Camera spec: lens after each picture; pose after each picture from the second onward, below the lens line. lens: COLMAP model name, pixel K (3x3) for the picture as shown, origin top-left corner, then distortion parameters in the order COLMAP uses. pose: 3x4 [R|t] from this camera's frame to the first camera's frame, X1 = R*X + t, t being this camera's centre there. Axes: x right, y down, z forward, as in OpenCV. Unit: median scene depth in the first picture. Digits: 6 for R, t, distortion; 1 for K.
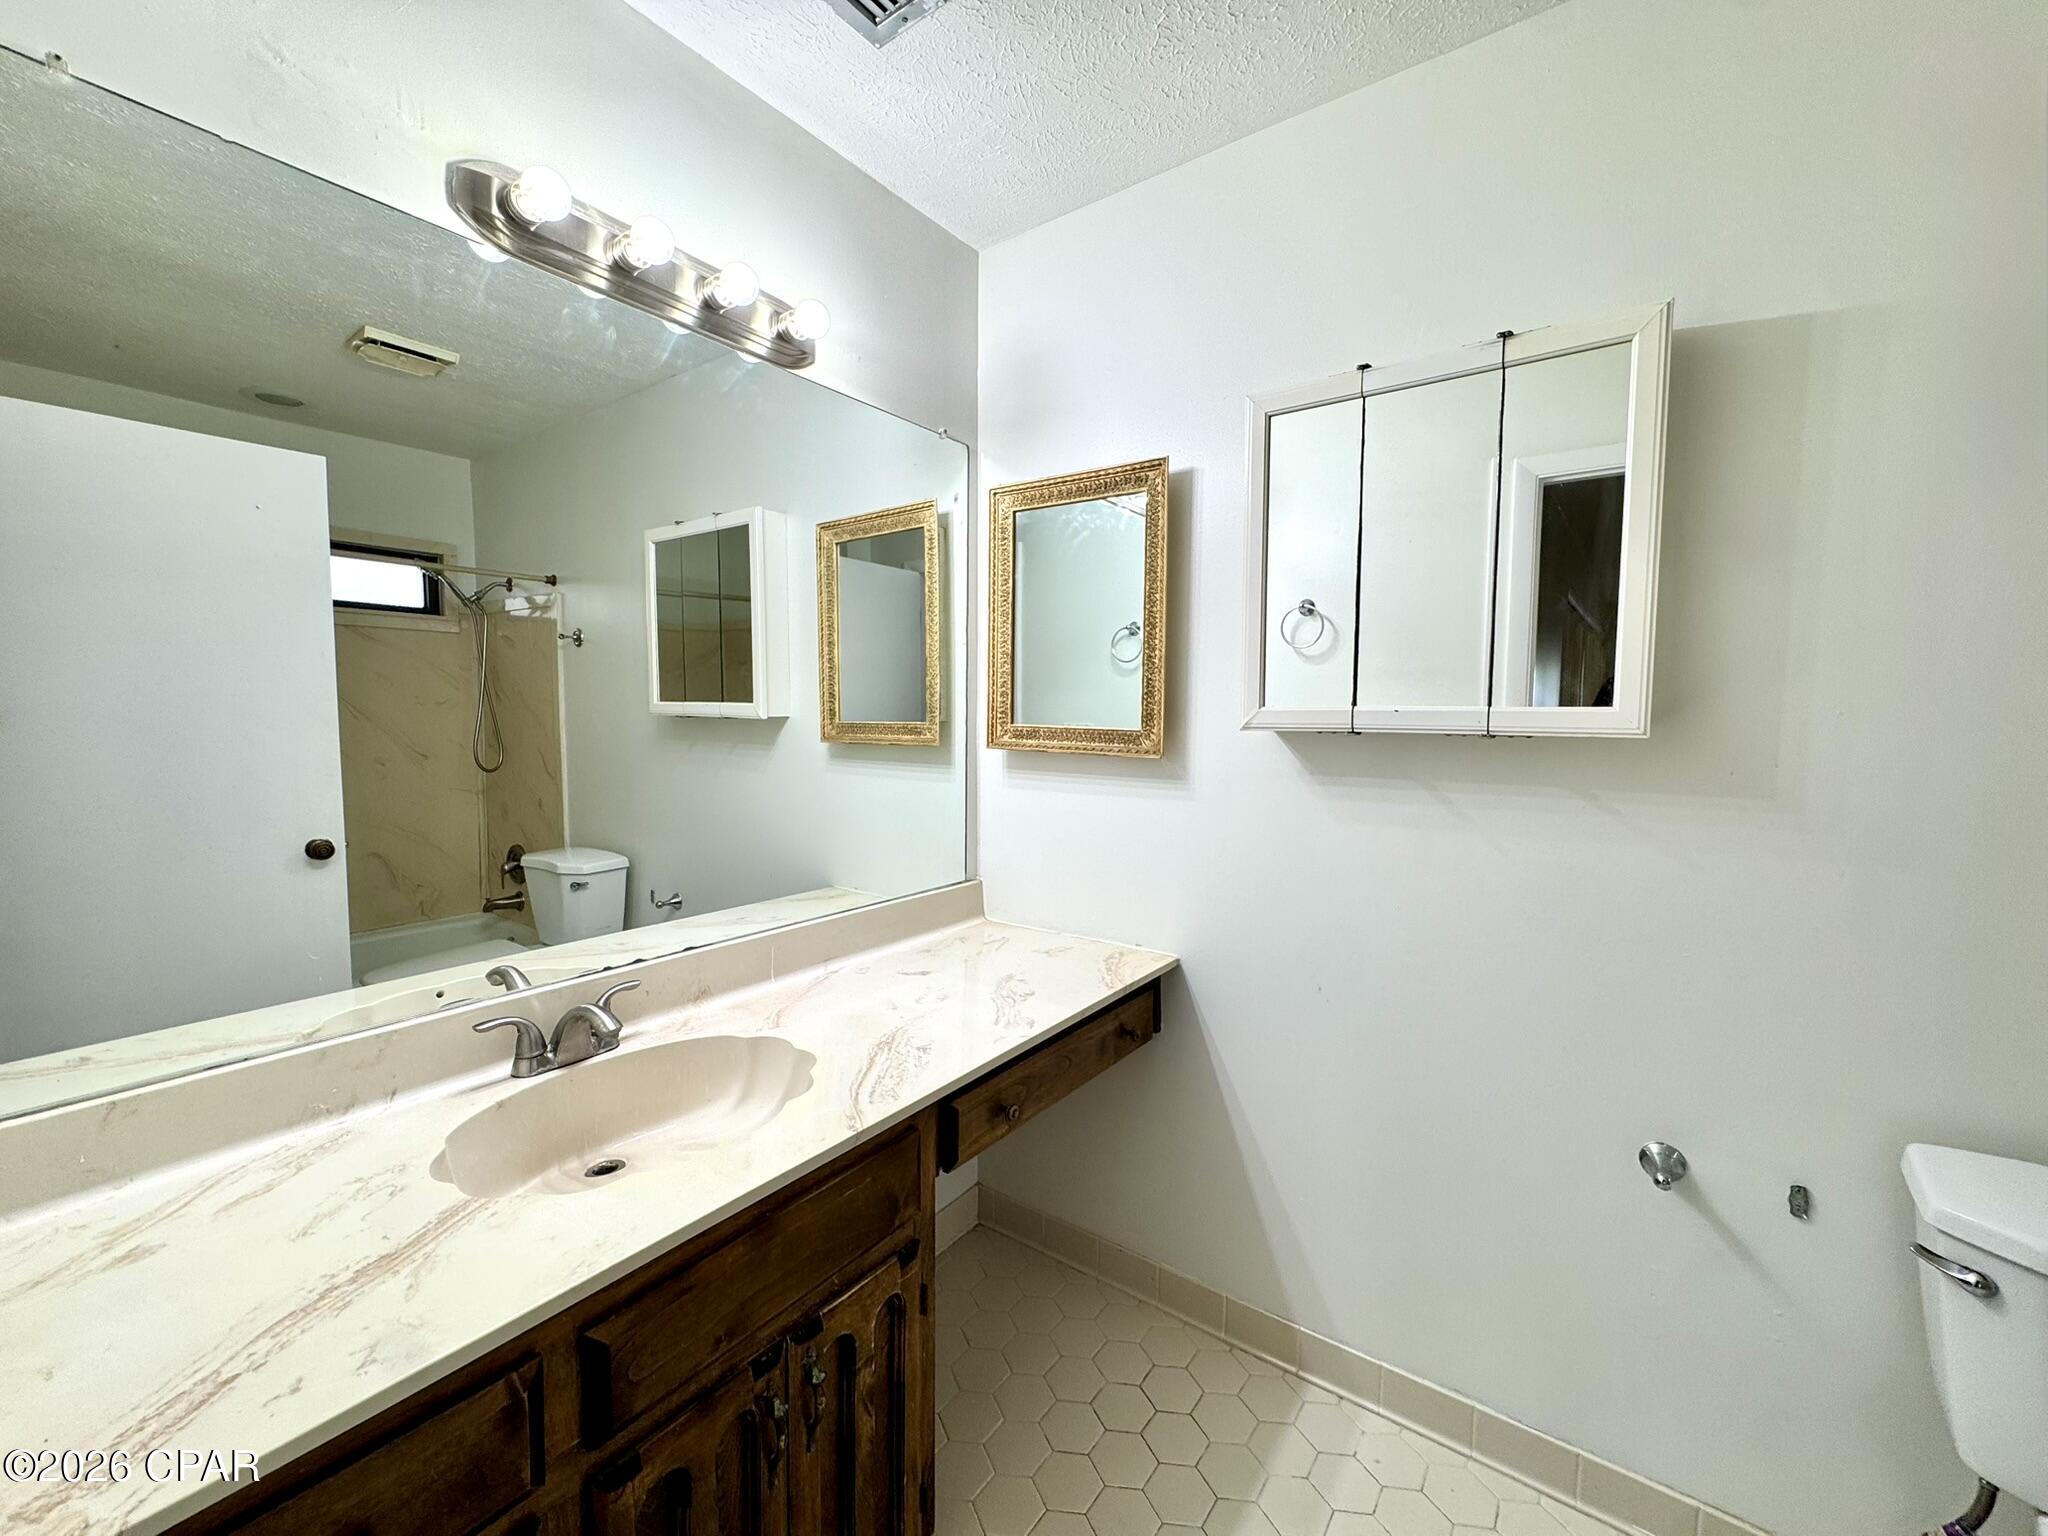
lens RADIAL K [[821.0, 0, 1027.2], [0, 821.0, 767.0], [0, 0, 1]] dist [0.001270, 0.000106]
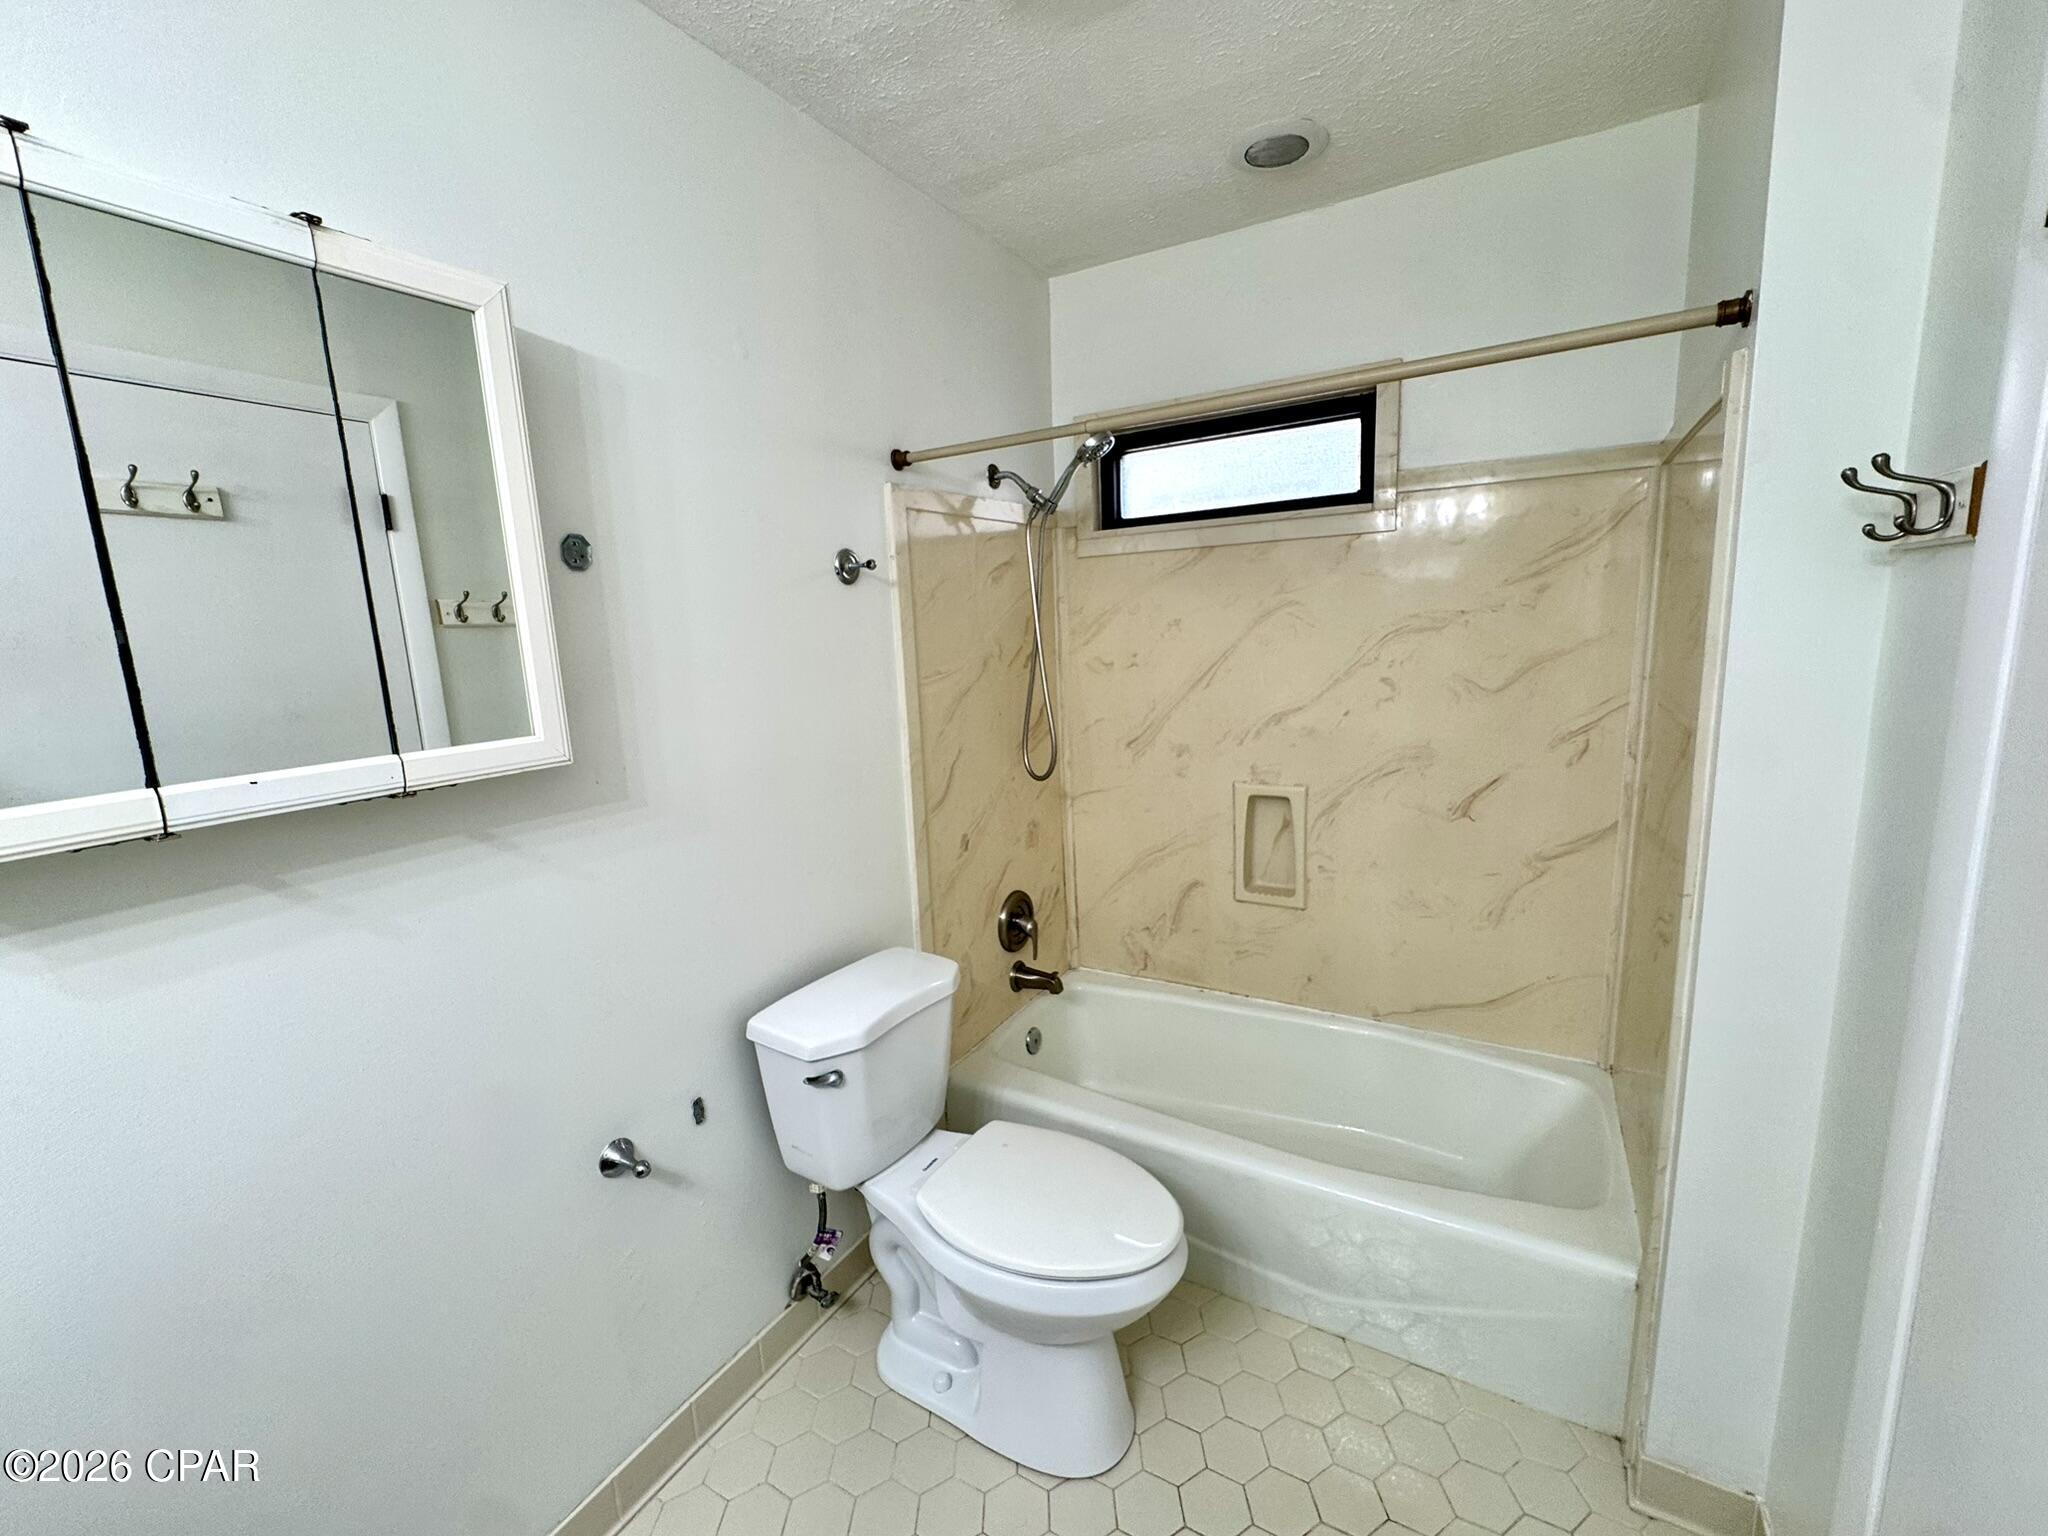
lens RADIAL K [[821.0, 0, 1025.1], [0, 821.0, 766.1], [0, 0, 1]] dist [0.001270, 0.000106]
pose [[-0.122544, -0.161692, 0.979203, -0.240392], [0.107550, 0.978665, 0.175063, -0.139828], [-0.986618, 0.126766, -0.102540, 0.553930]]
